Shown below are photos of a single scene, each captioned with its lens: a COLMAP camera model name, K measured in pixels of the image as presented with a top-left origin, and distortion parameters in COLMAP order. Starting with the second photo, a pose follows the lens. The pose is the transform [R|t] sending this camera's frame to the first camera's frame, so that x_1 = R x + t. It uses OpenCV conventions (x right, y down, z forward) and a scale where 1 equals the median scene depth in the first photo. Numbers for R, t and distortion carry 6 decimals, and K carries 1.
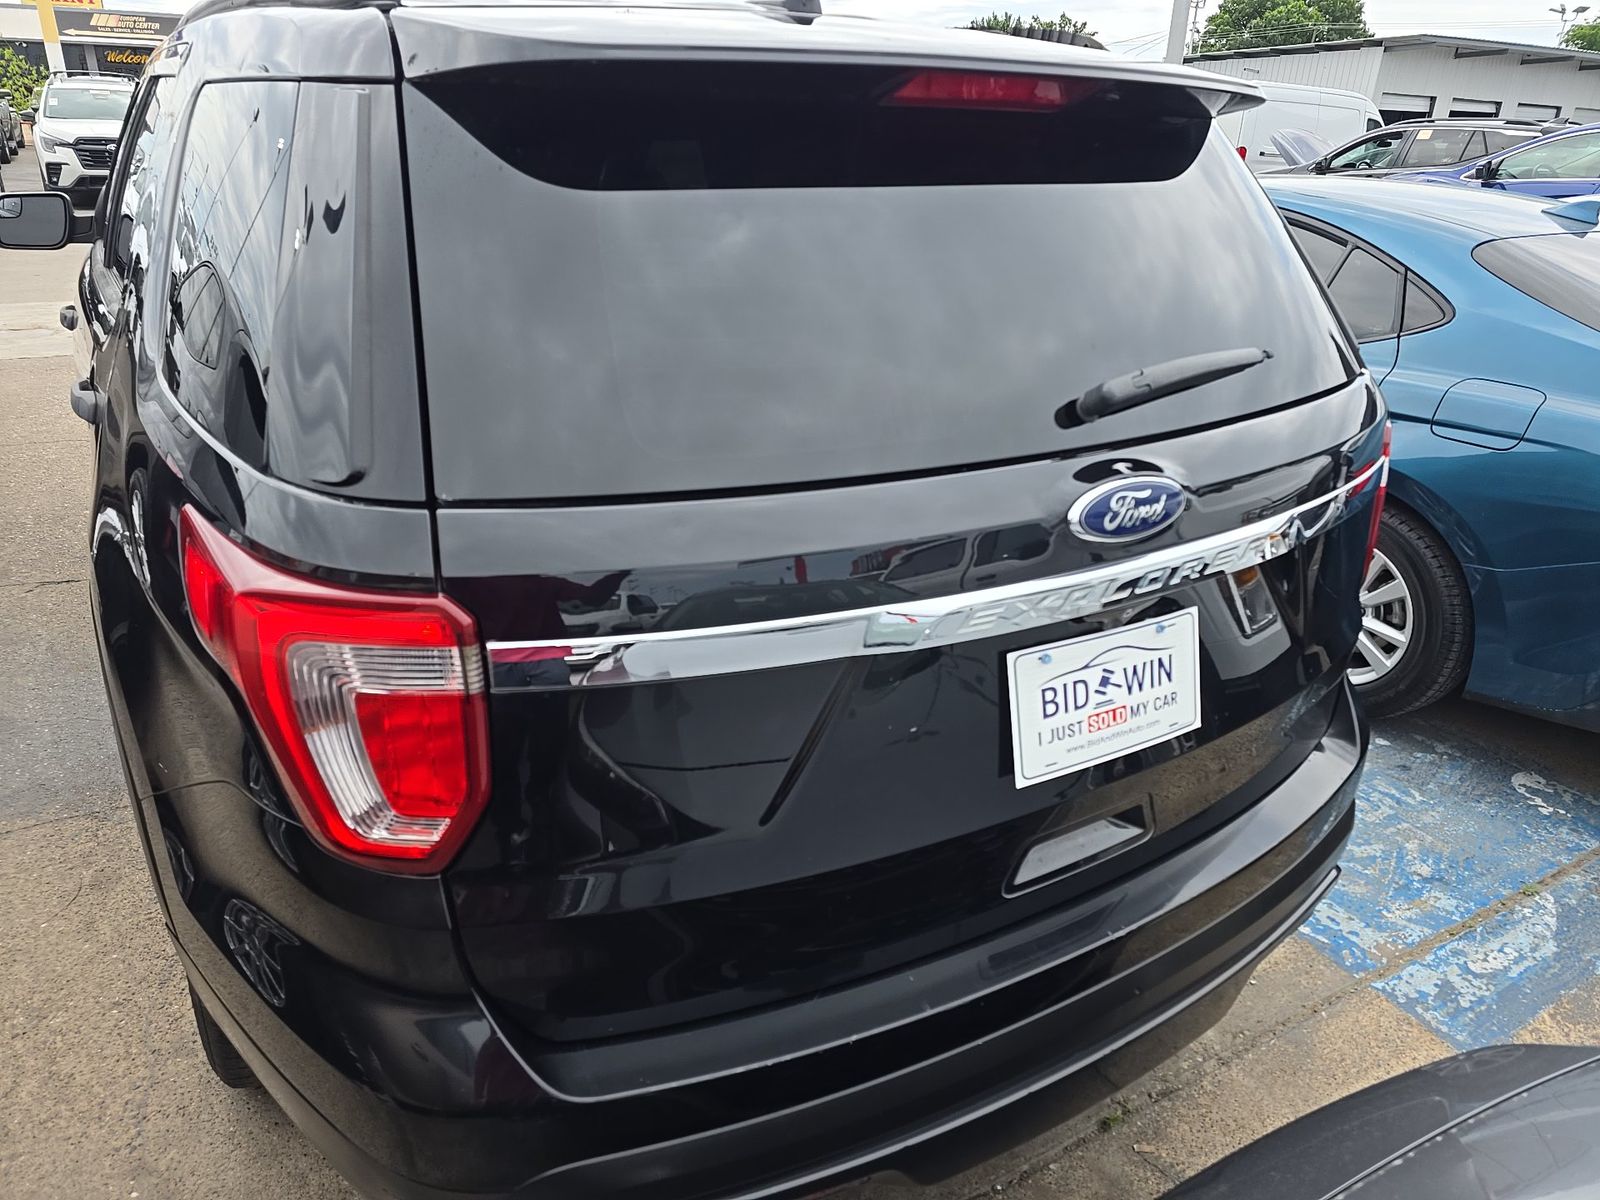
lens RADIAL K [[1104.8, 0, 800.0], [0, 1104.8, 600.0], [0, 0, 1]] dist [0.055868, -0.035435]
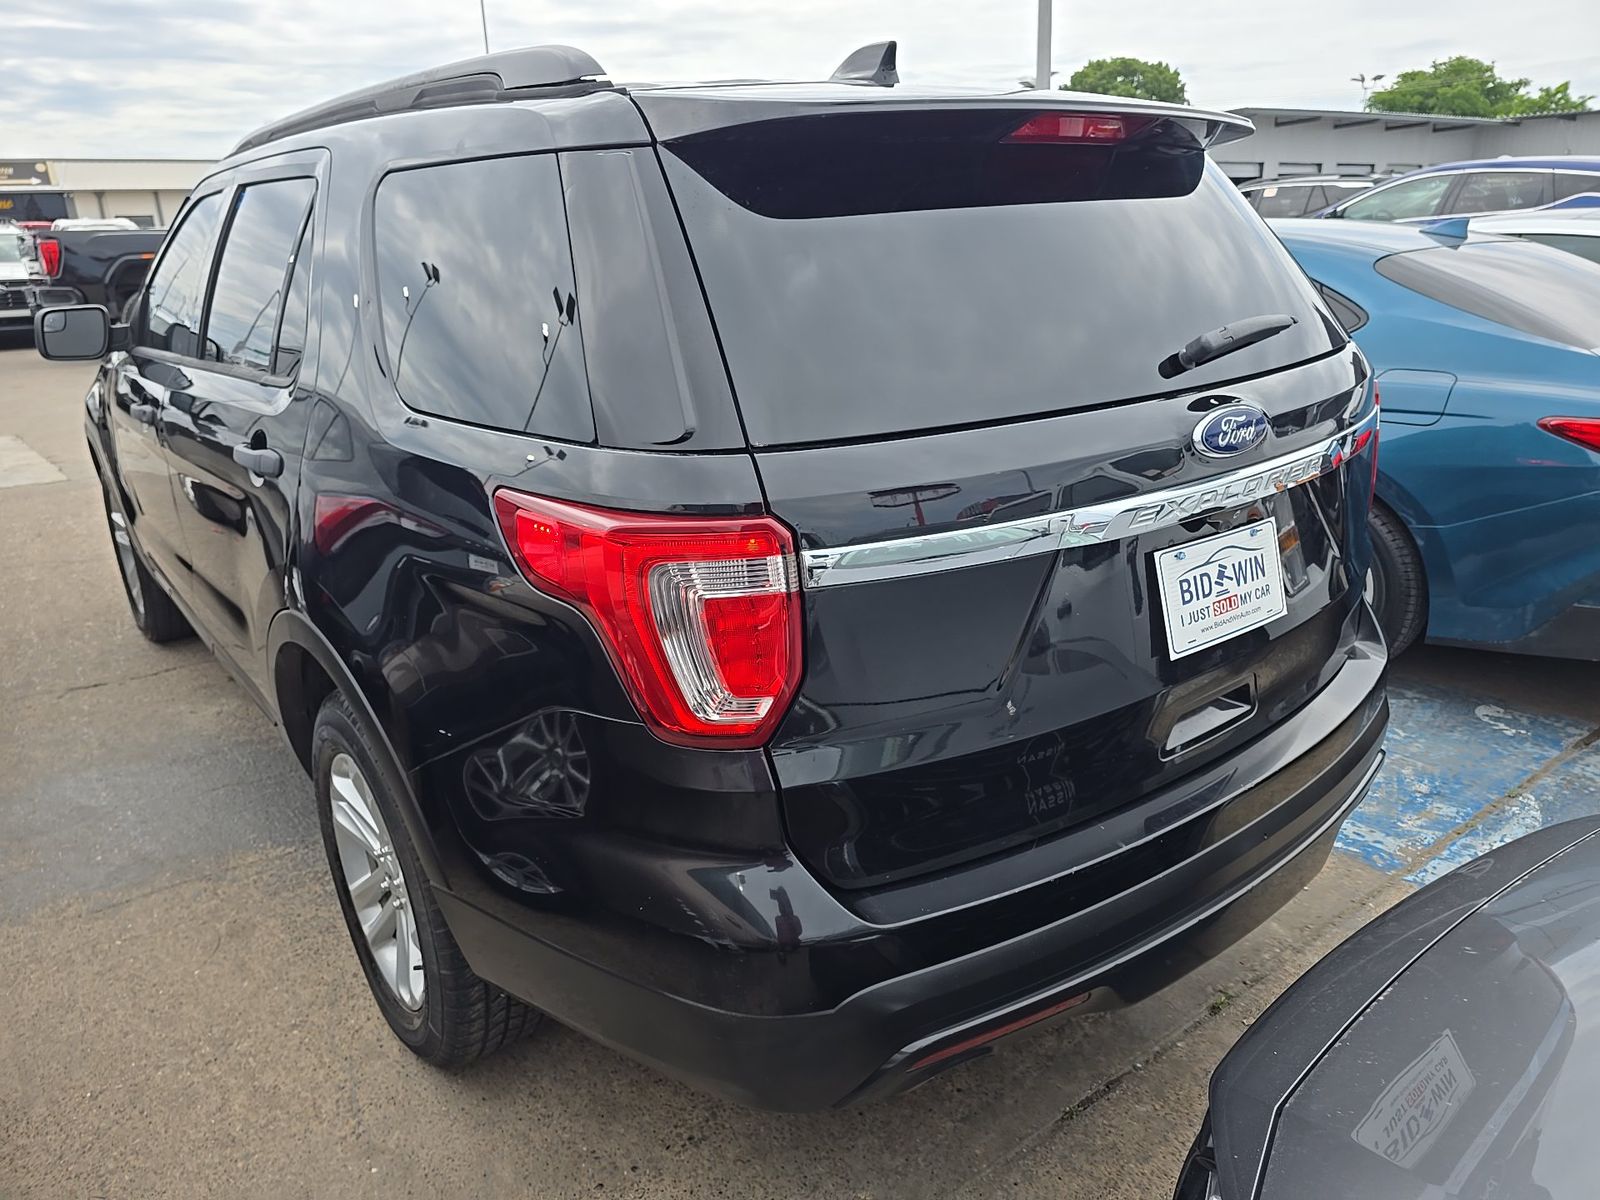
lens RADIAL K [[1123.4, 0, 800.0], [0, 1123.4, 600.0], [0, 0, 1]] dist [0.053072, -0.037127]
pose [[0.991309, -0.096285, 0.089645, -0.204645], [0.103250, 0.991701, -0.076607, 0.098125], [-0.081525, 0.085197, 0.993023, -0.147707]]
